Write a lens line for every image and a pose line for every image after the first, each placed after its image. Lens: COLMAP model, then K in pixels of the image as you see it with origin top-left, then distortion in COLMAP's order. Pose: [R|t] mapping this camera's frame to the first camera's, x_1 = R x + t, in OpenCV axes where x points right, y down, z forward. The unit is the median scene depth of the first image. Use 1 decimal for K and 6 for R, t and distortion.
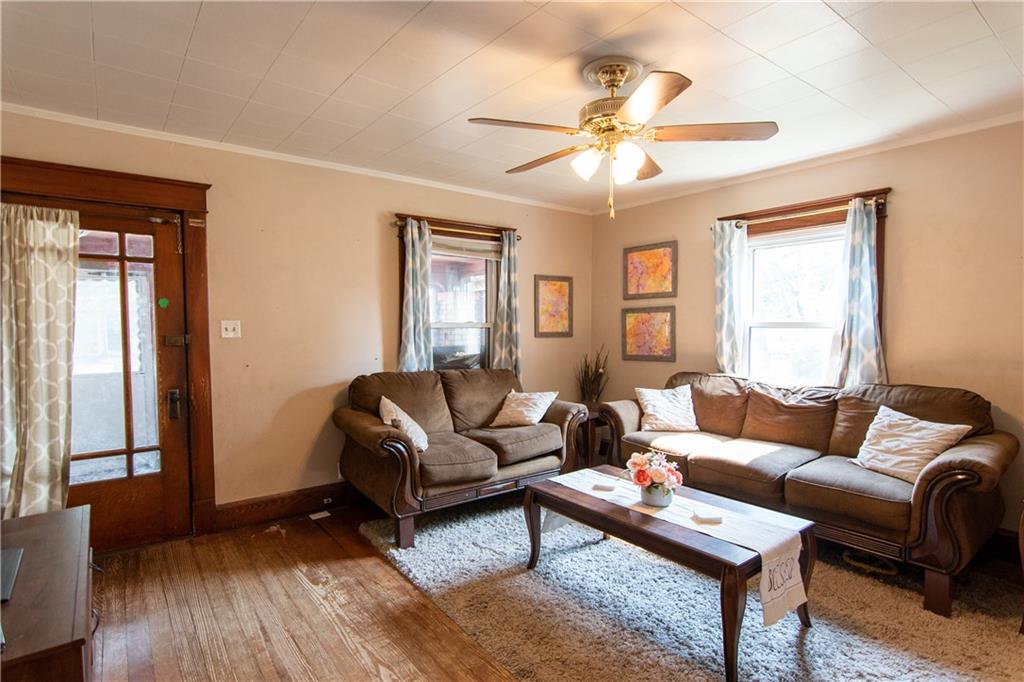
lens RADIAL K [[532.1, 0, 512.0], [0, 532.1, 341.0], [0, 0, 1]] dist [-0.001398, -0.000012]
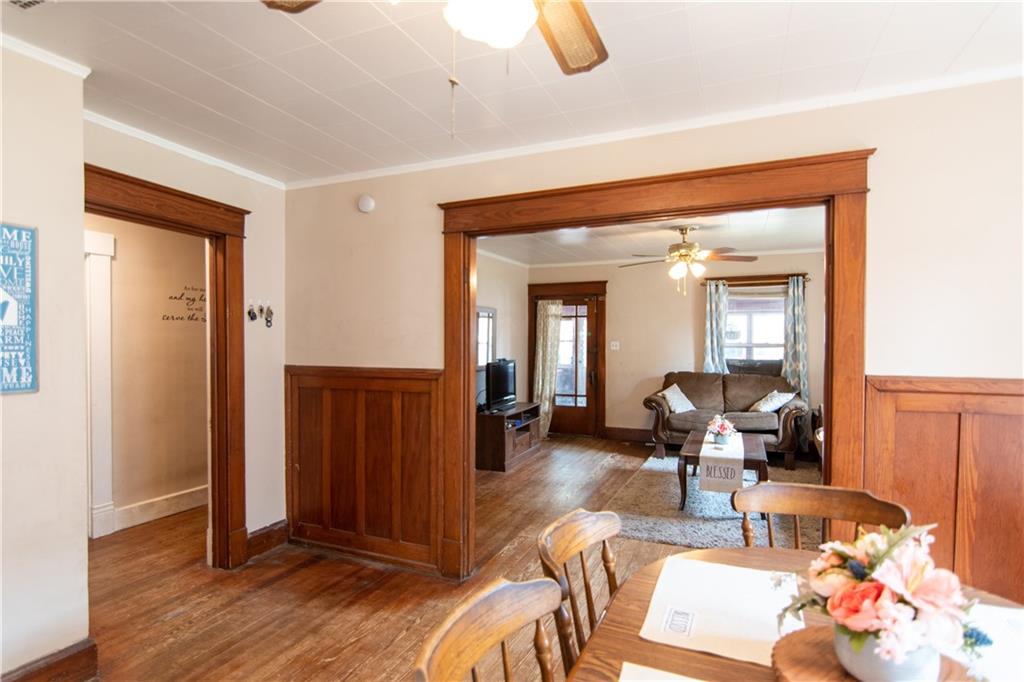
lens RADIAL K [[532.1, 0, 512.0], [0, 532.1, 341.0], [0, 0, 1]] dist [-0.001398, -0.000012]
pose [[0.479915, 0.003897, -0.877307, 1.162213], [-0.032389, 0.999387, -0.013278, 0.000189], [0.876717, 0.034788, 0.479747, -0.393636]]
